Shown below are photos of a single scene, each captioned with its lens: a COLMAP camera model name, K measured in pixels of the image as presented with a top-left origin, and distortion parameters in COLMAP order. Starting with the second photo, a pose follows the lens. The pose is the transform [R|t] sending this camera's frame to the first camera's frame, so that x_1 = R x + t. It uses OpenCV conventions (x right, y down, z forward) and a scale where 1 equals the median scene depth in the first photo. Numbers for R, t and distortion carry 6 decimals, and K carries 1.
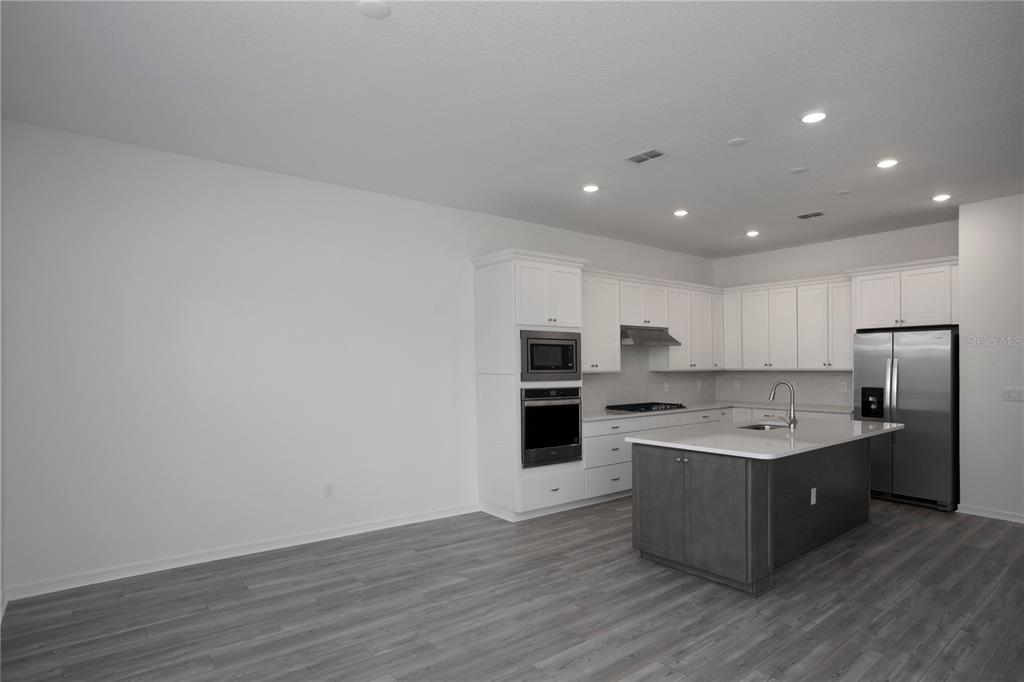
lens RADIAL K [[542.3, 0, 512.0], [0, 542.3, 341.0], [0, 0, 1]] dist [-0.041978, 0.058553]
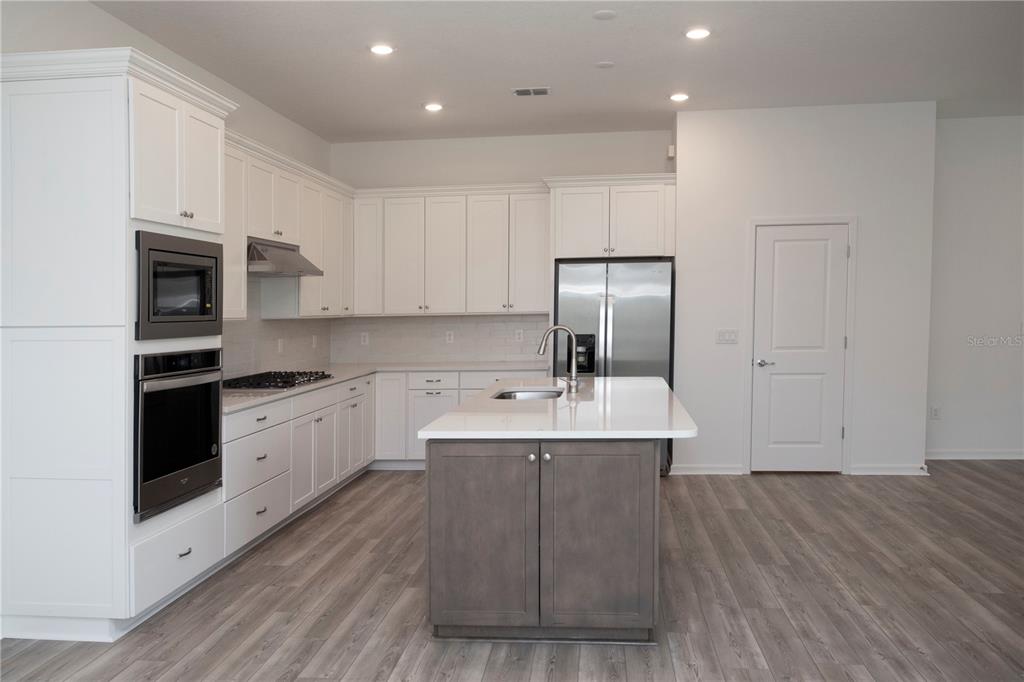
lens RADIAL K [[795.4, 0, 512.0], [0, 795.4, 341.0], [0, 0, 1]] dist [0.007518, 0.004869]
pose [[0.707670, -0.034494, 0.705701, -0.231066], [-0.018817, 0.997533, 0.067628, 0.022911], [-0.706293, -0.061138, 0.705275, 0.287846]]
